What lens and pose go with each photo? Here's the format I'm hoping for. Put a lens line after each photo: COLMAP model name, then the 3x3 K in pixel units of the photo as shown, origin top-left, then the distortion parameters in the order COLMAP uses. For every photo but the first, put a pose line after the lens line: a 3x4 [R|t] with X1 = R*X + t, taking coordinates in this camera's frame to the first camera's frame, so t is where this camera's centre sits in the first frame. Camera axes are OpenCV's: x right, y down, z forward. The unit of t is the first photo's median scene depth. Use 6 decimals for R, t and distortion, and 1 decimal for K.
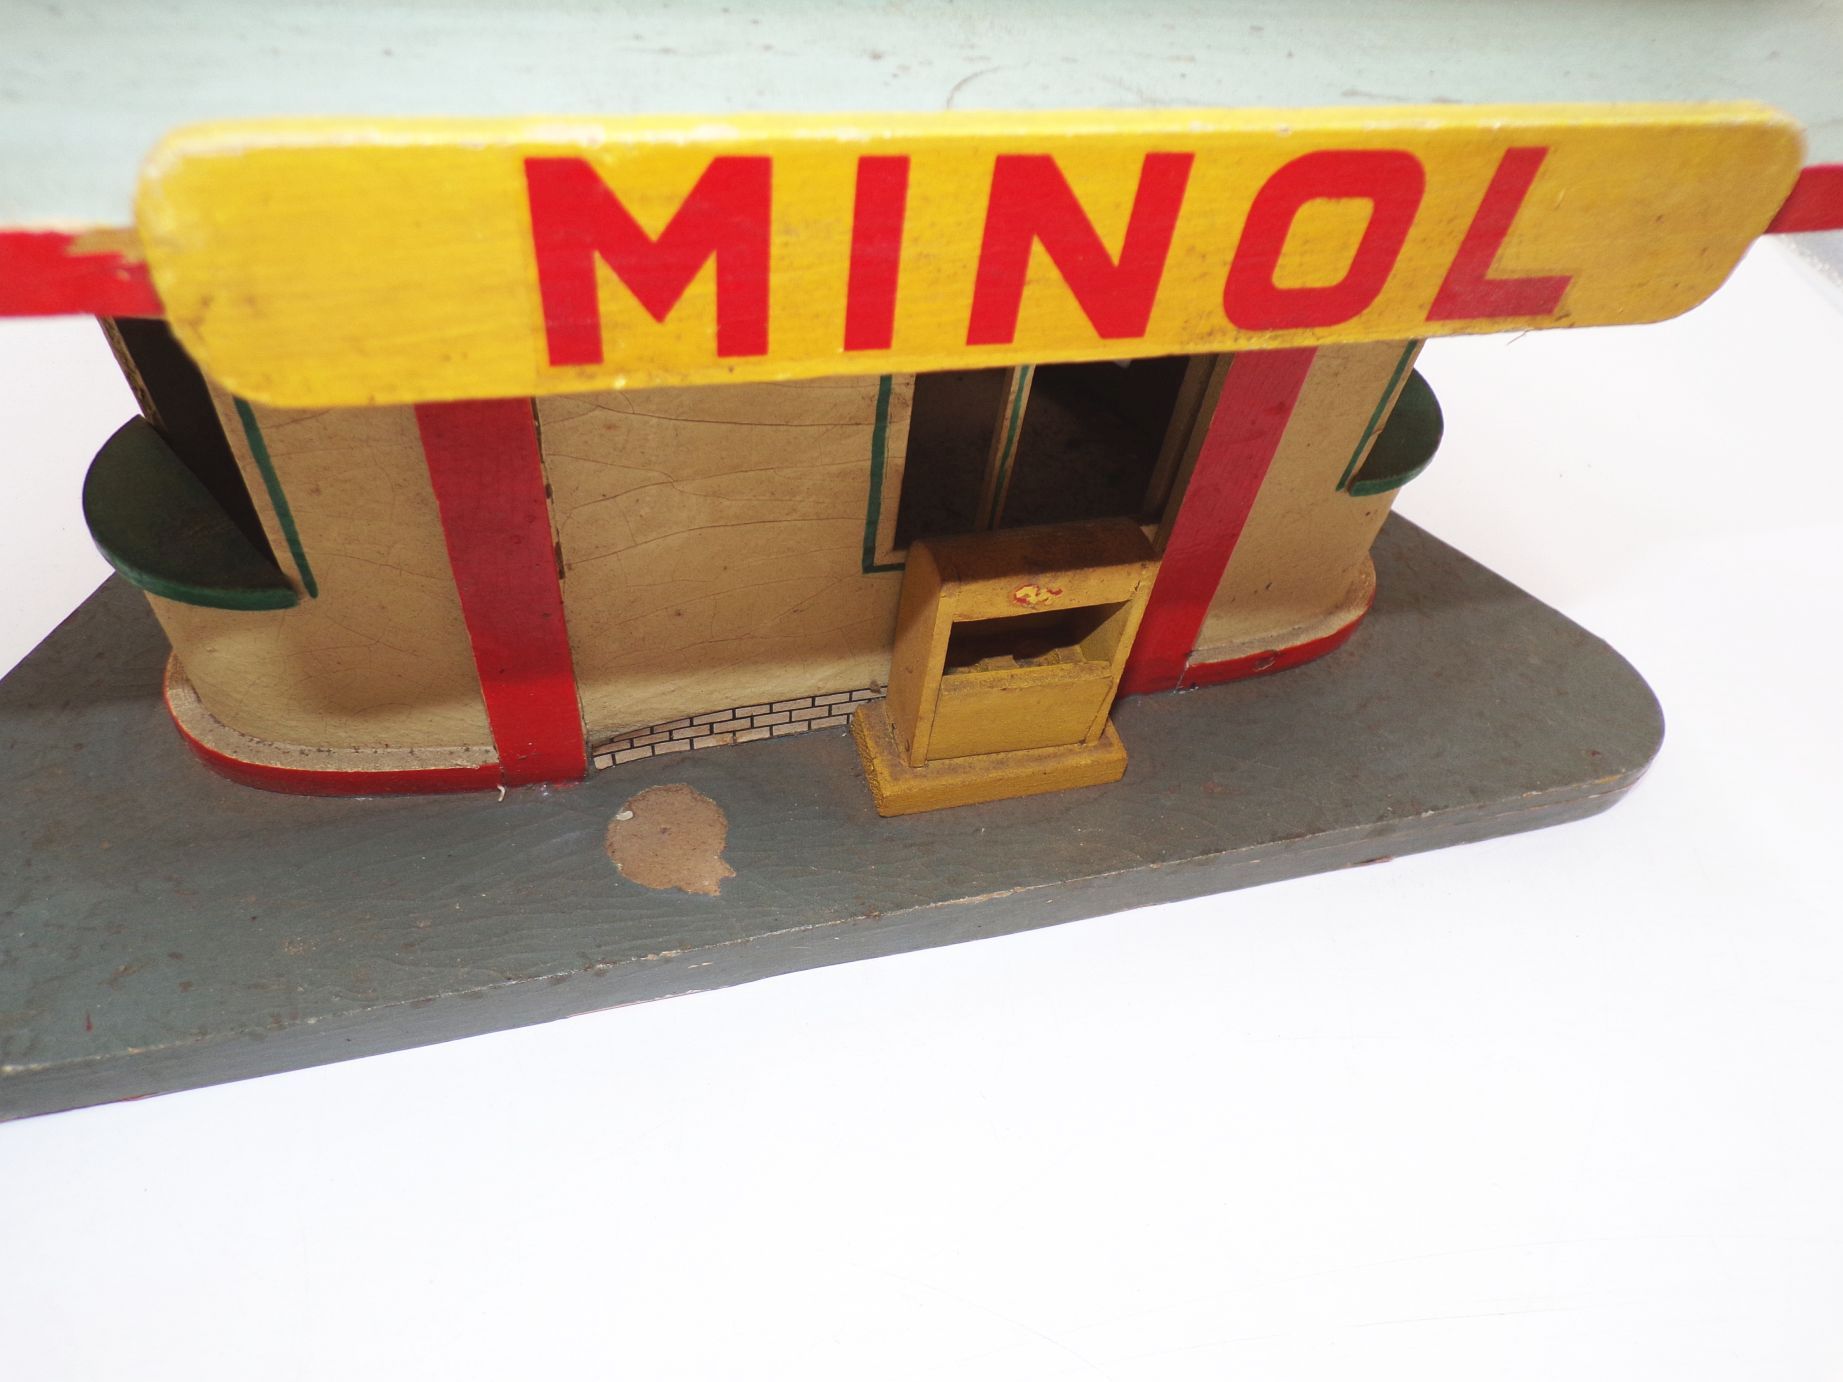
lens RADIAL K [[1253.7, 0, 921.5], [0, 1253.7, 691.0], [0, 0, 1]] dist [0.002893, 0.002226]
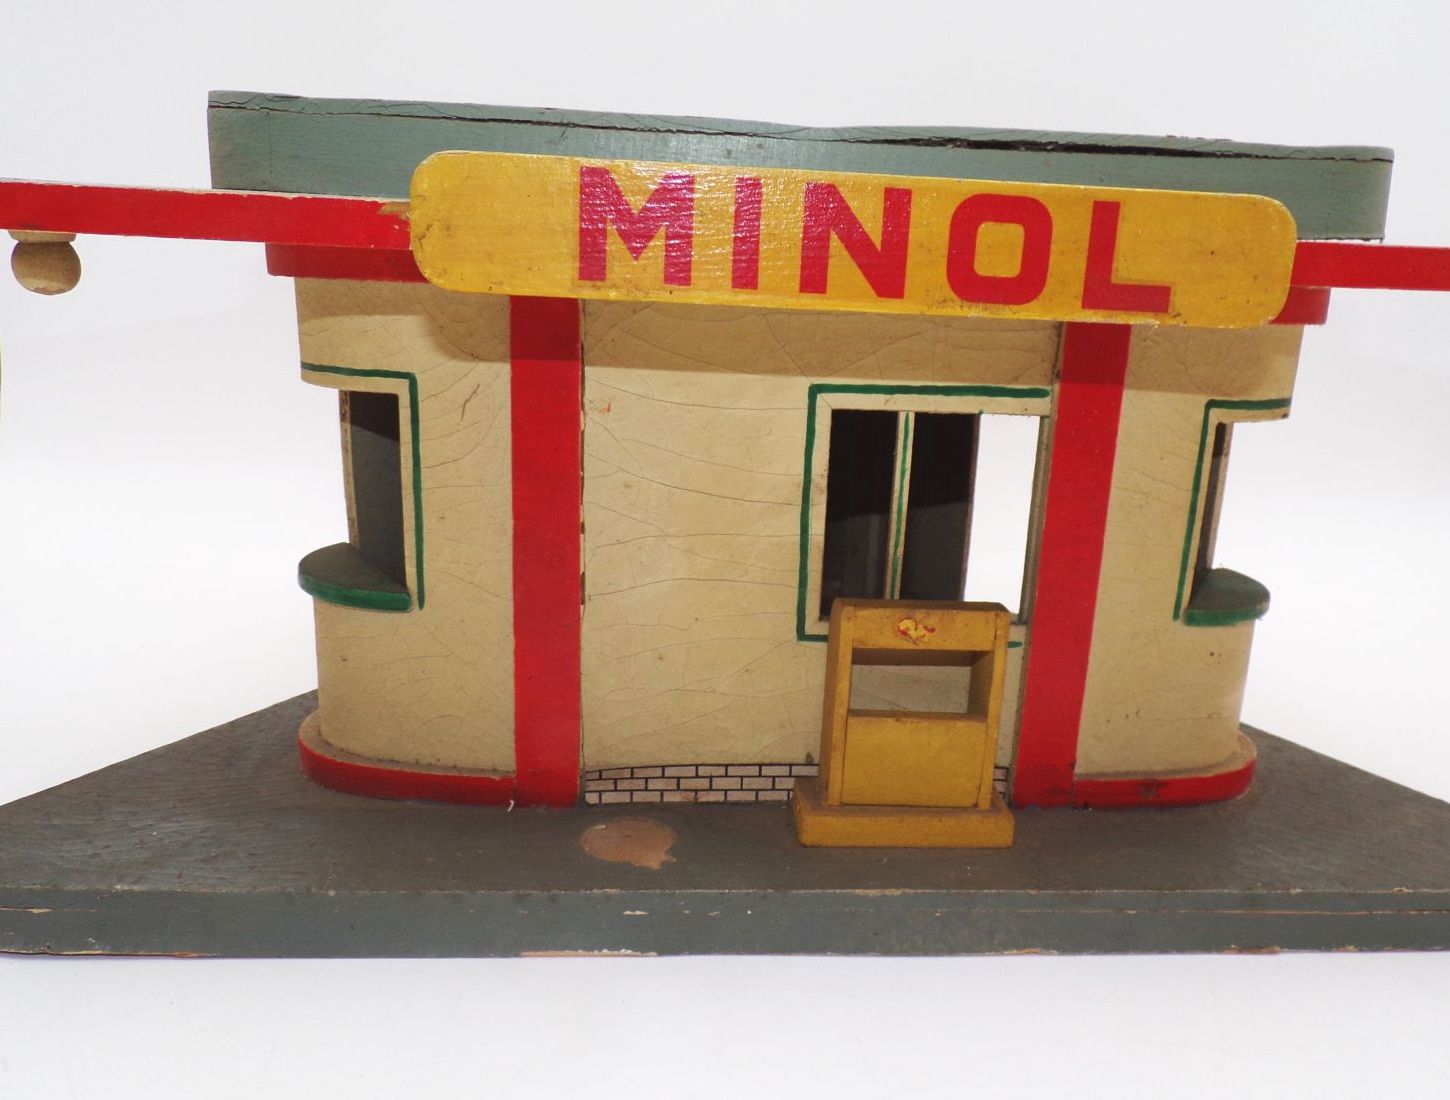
lens RADIAL K [[1230.4, 0, 792.7], [0, 1230.4, 547.6], [0, 0, 1]] dist [-0.000074, 0.007868]
pose [[0.983554, -0.011450, -0.180252, 0.306255], [-0.093706, 0.820817, -0.563452, 0.927544], [0.154406, 0.571076, 0.806245, -0.215155]]
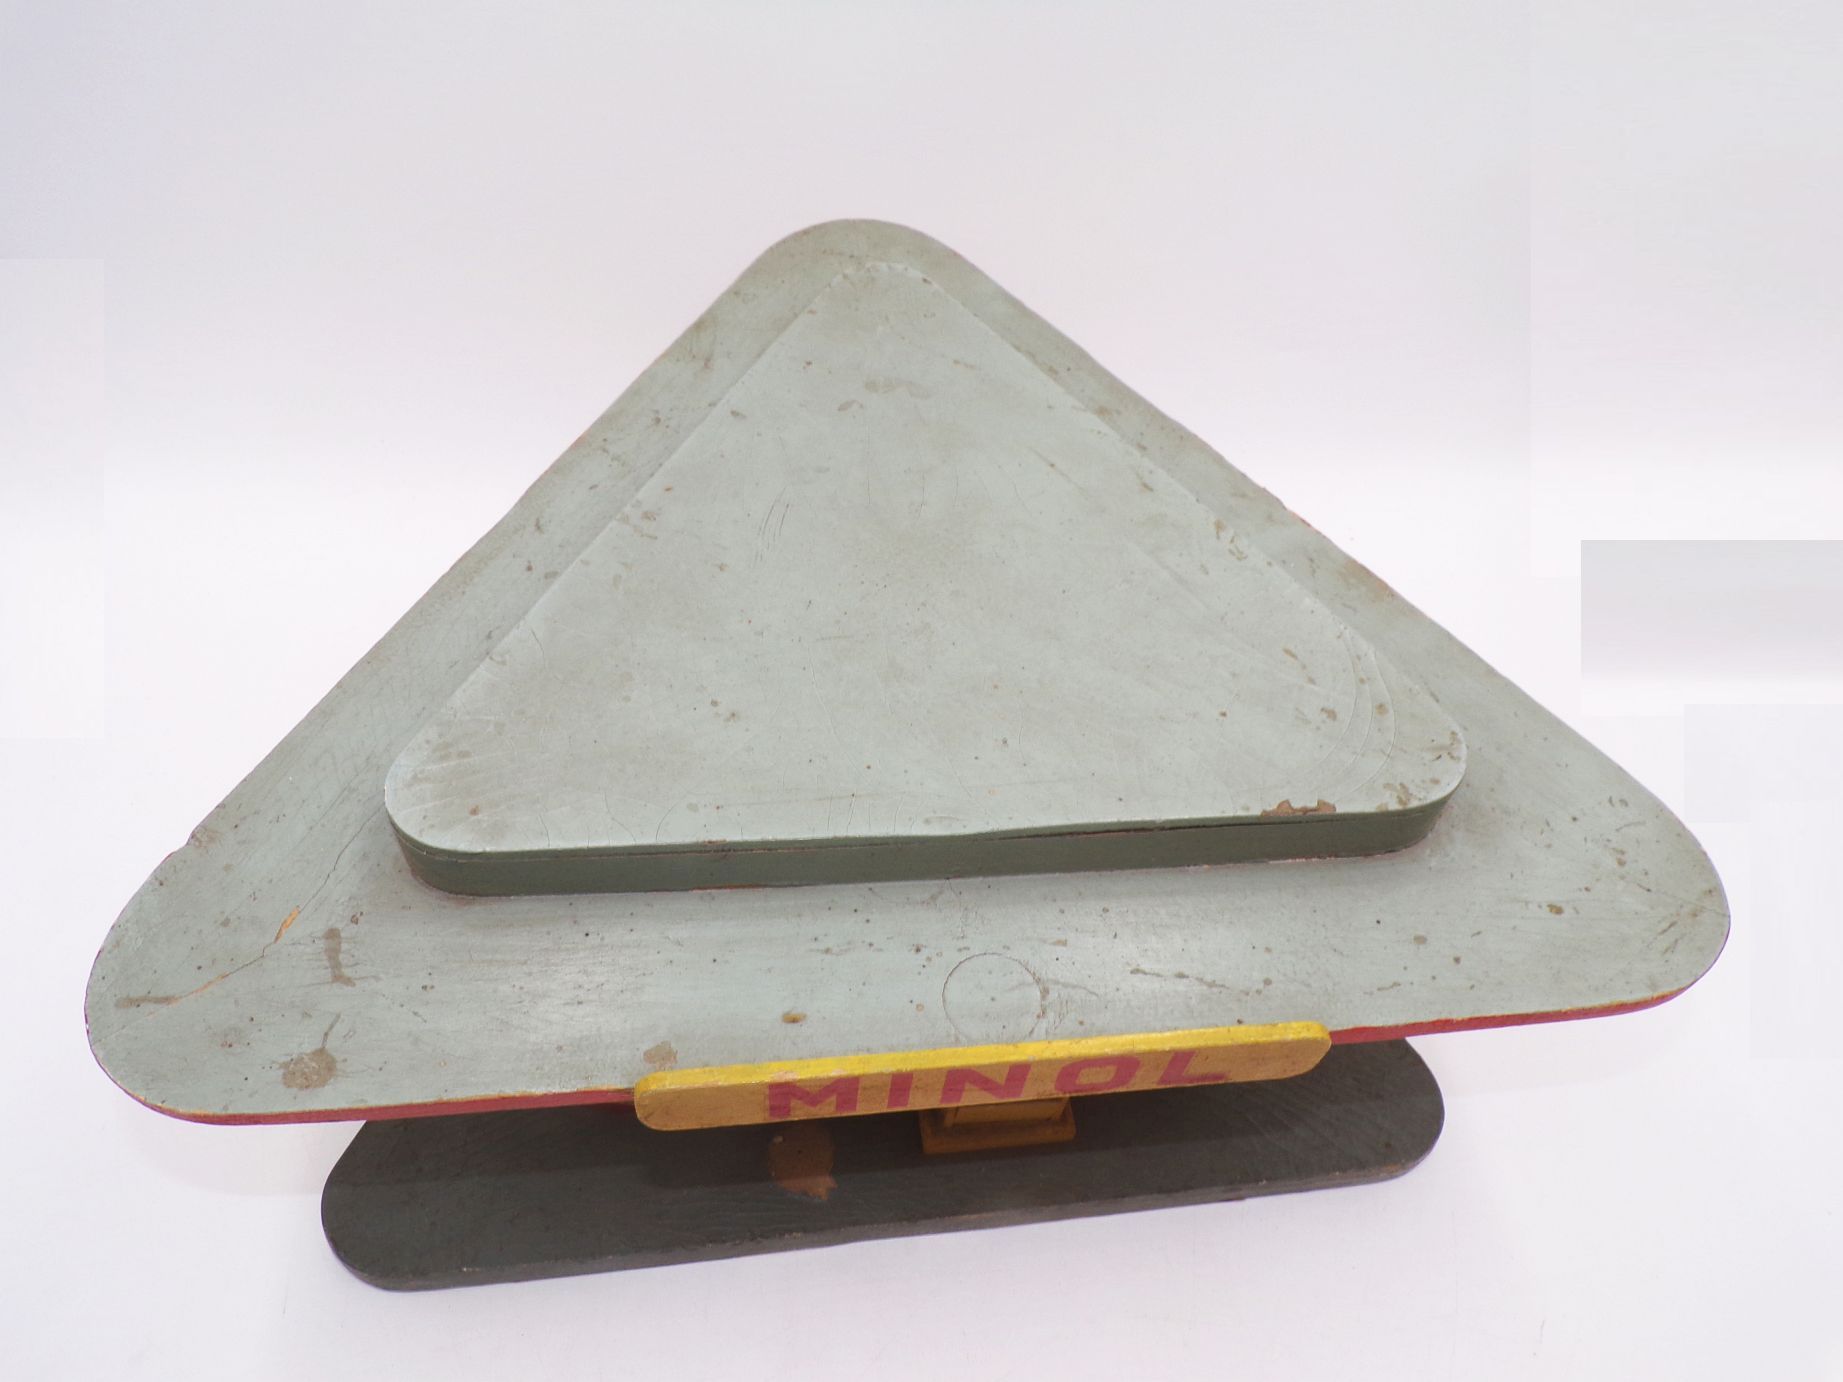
lens RADIAL K [[1253.7, 0, 921.5], [0, 1253.7, 691.0], [0, 0, 1]] dist [0.002893, 0.002226]
pose [[0.989647, 0.086220, -0.114742, 0.181996], [-0.084582, 0.996234, 0.019072, -0.968686], [0.115955, -0.009169, 0.993212, -1.197341]]
